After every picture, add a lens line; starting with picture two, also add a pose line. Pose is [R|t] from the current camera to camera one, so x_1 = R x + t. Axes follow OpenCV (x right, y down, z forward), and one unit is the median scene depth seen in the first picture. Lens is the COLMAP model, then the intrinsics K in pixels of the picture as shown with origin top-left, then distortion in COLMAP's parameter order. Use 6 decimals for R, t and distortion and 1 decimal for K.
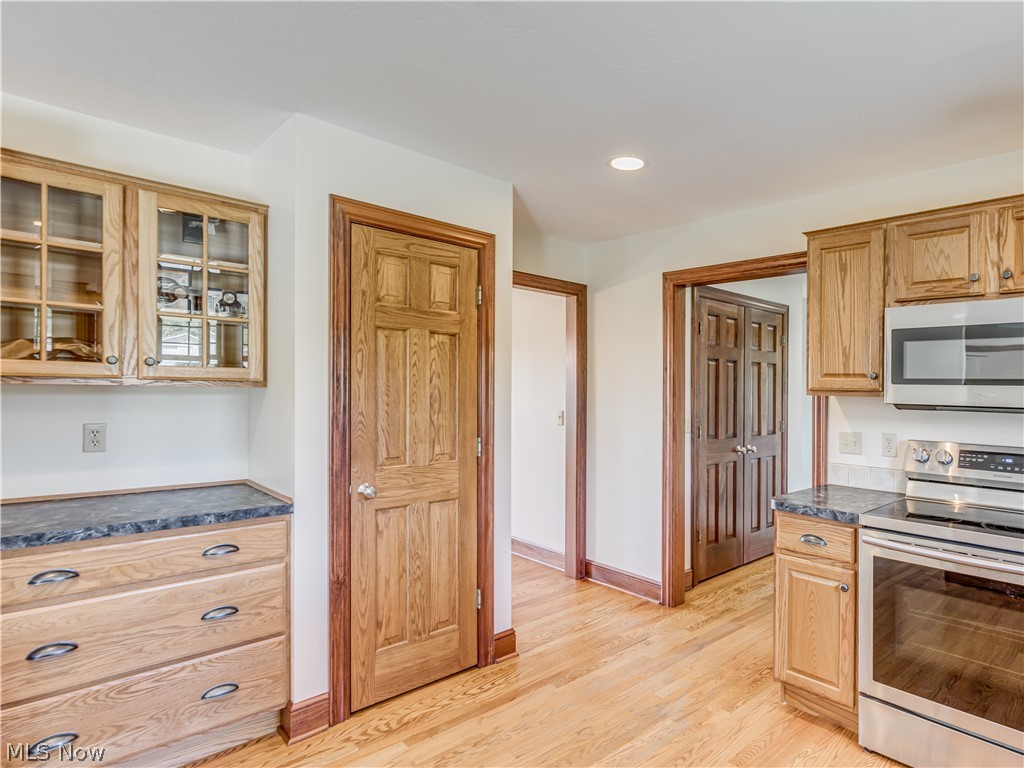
lens RADIAL K [[572.1, 0, 514.5], [0, 572.1, 386.5], [0, 0, 1]] dist [0.001534, 0.000597]
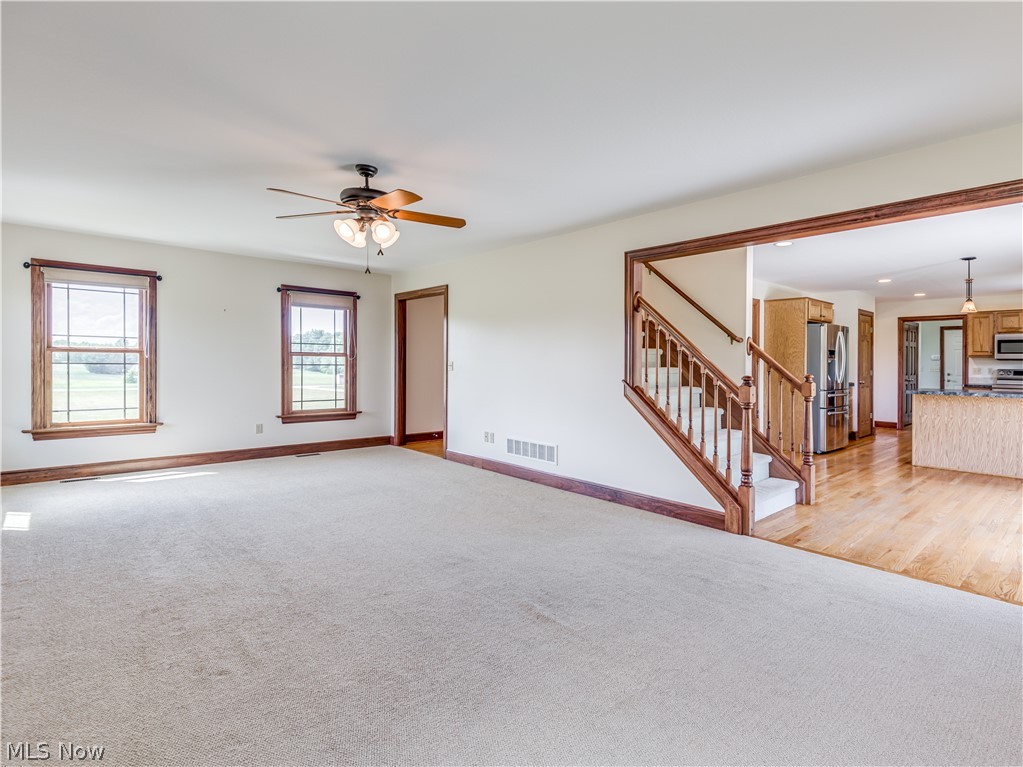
lens RADIAL K [[511.1, 0, 511.2], [0, 511.1, 378.8], [0, 0, 1]] dist [-0.000453, 0.001614]
pose [[0.999868, -0.009042, -0.013519, -2.590365], [0.009379, 0.999642, 0.025078, 0.047433], [0.013287, -0.025201, 0.999594, -2.524494]]
